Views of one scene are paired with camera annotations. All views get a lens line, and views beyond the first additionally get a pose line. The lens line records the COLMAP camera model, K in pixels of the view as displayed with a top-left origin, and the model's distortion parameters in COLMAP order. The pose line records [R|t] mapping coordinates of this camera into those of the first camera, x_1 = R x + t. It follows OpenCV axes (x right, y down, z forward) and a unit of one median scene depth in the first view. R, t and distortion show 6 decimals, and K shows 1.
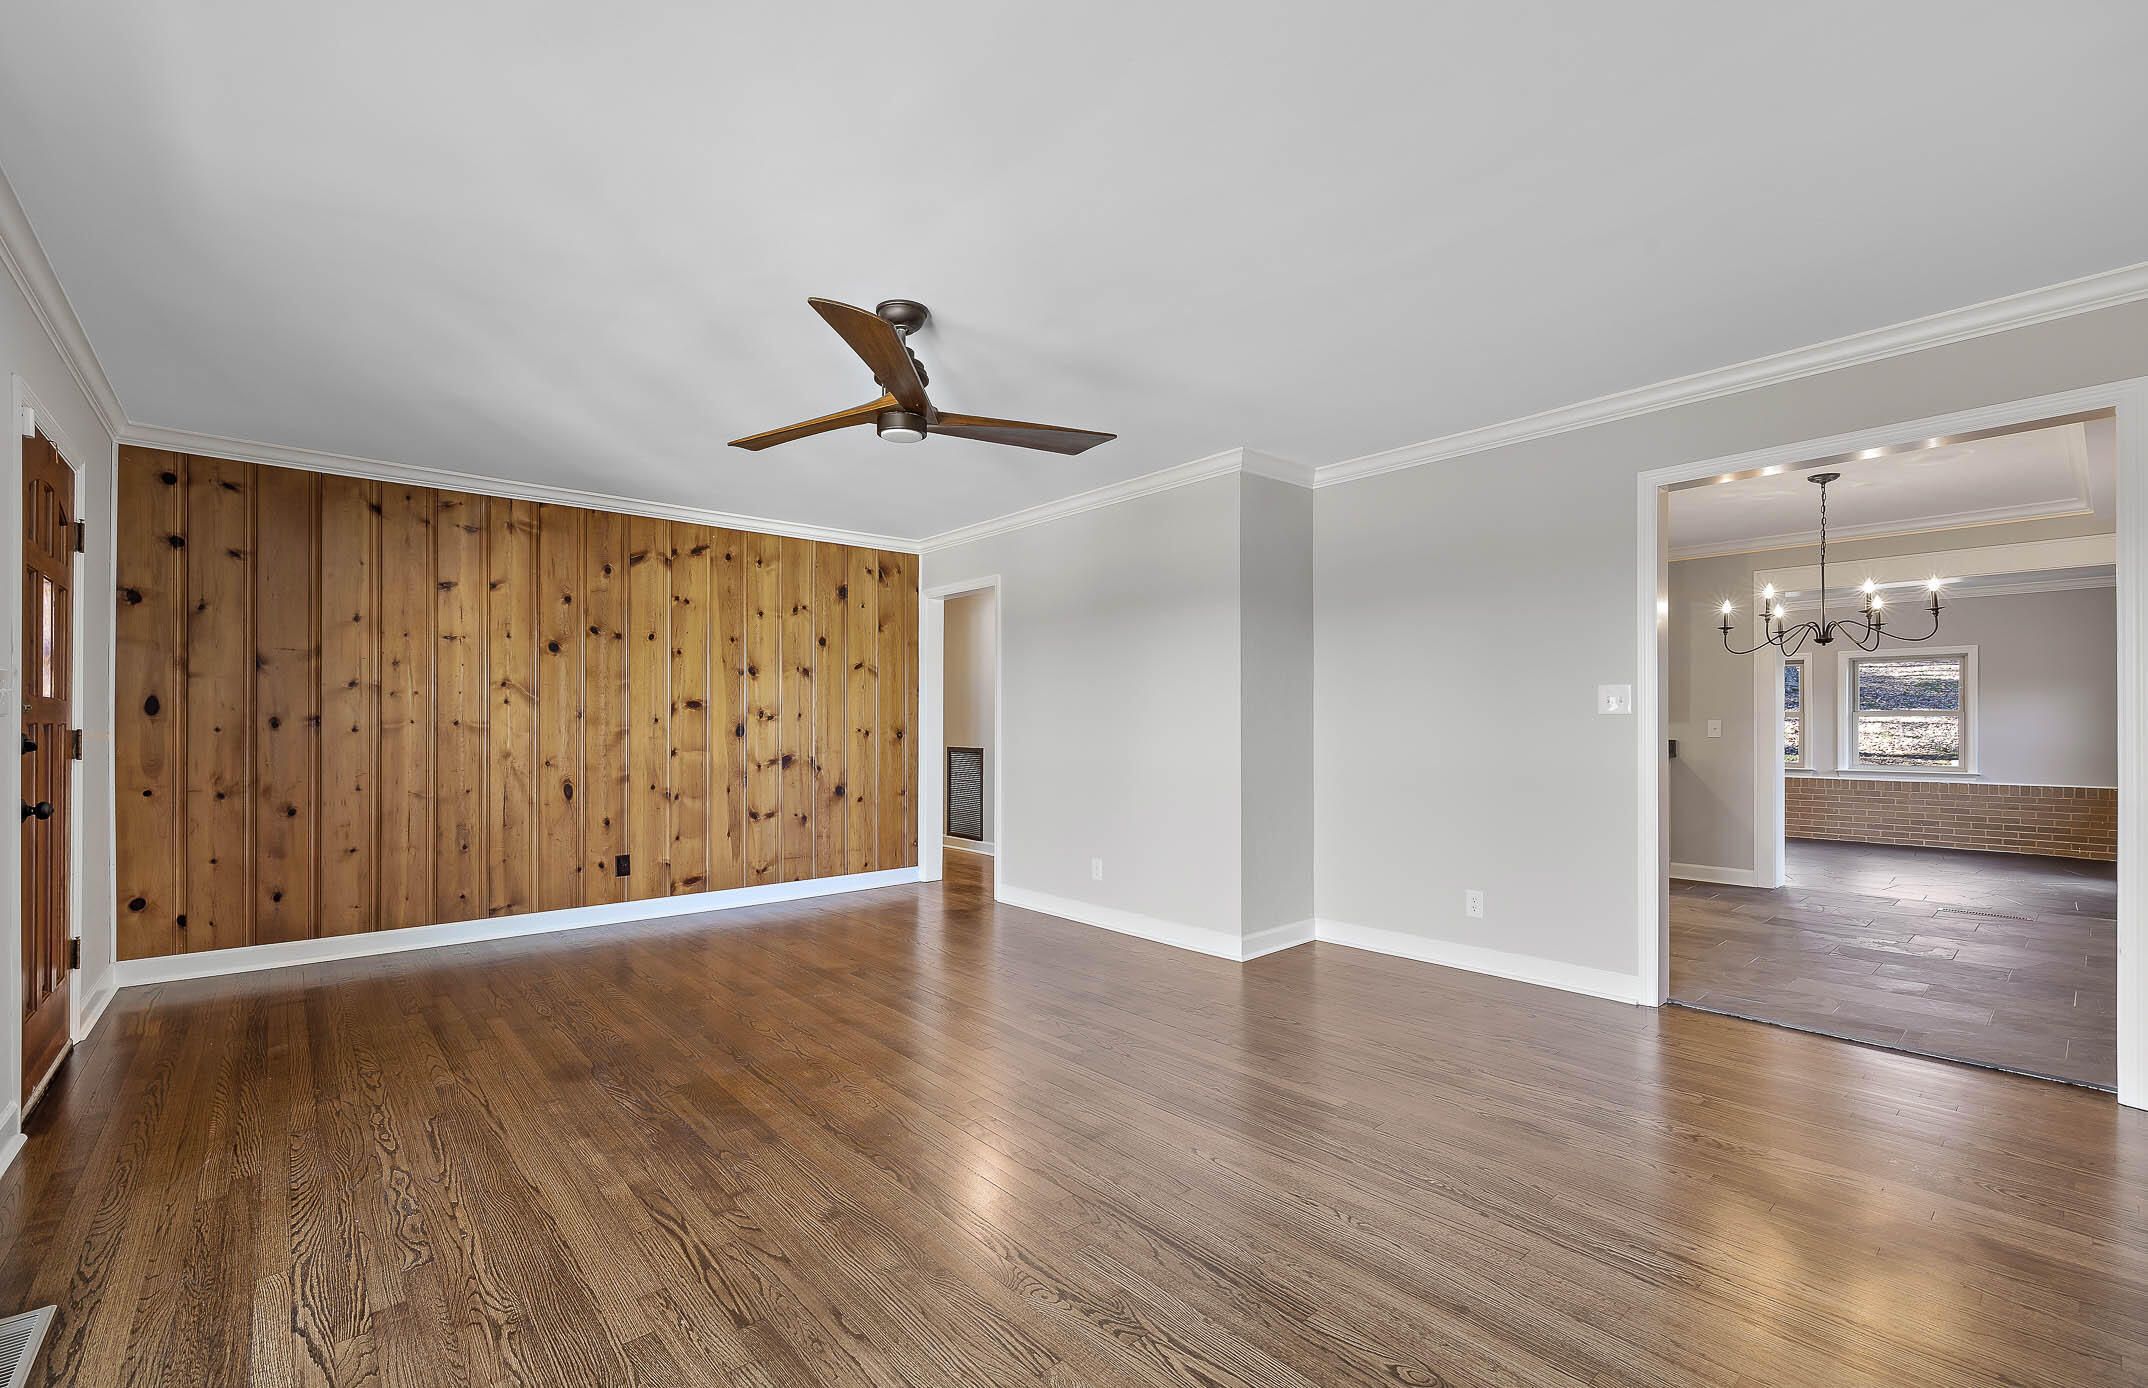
lens RADIAL K [[910.3, 0, 1066.9], [0, 910.3, 725.1], [0, 0, 1]] dist [-0.002408, -0.000120]
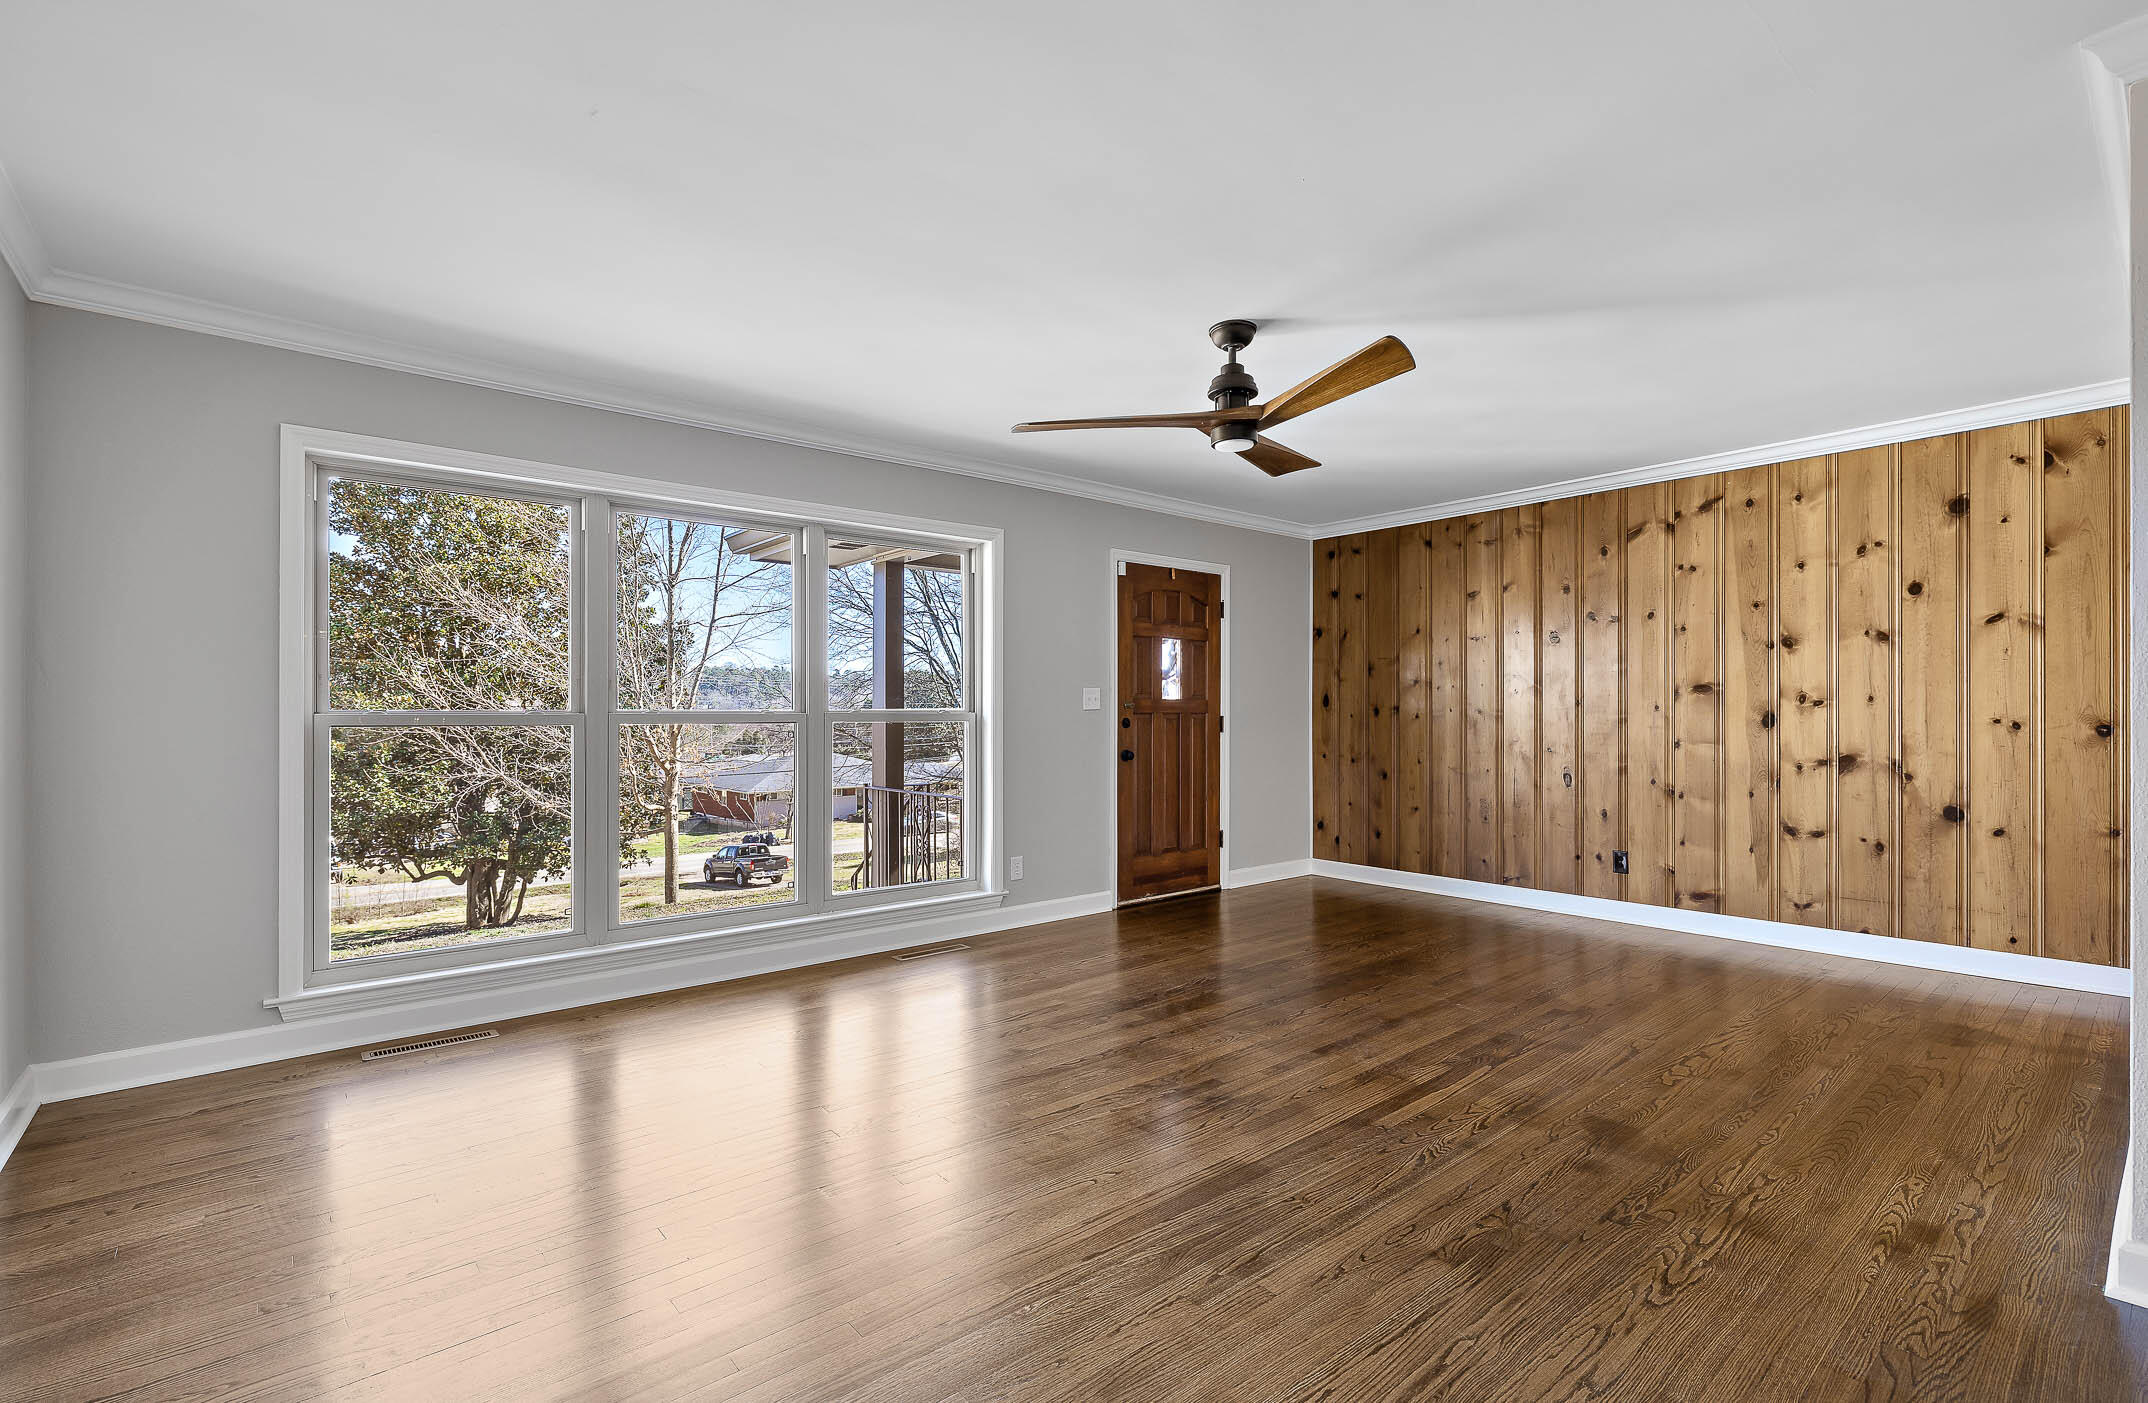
lens RADIAL K [[969.8, 0, 1074.5], [0, 969.8, 703.5], [0, 0, 1]] dist [-0.004333, -0.000105]
pose [[-0.015087, -0.008963, -0.999846, 0.503413], [0.001492, 0.999959, -0.008987, -0.001524], [0.999885, -0.001627, -0.015073, 0.432692]]
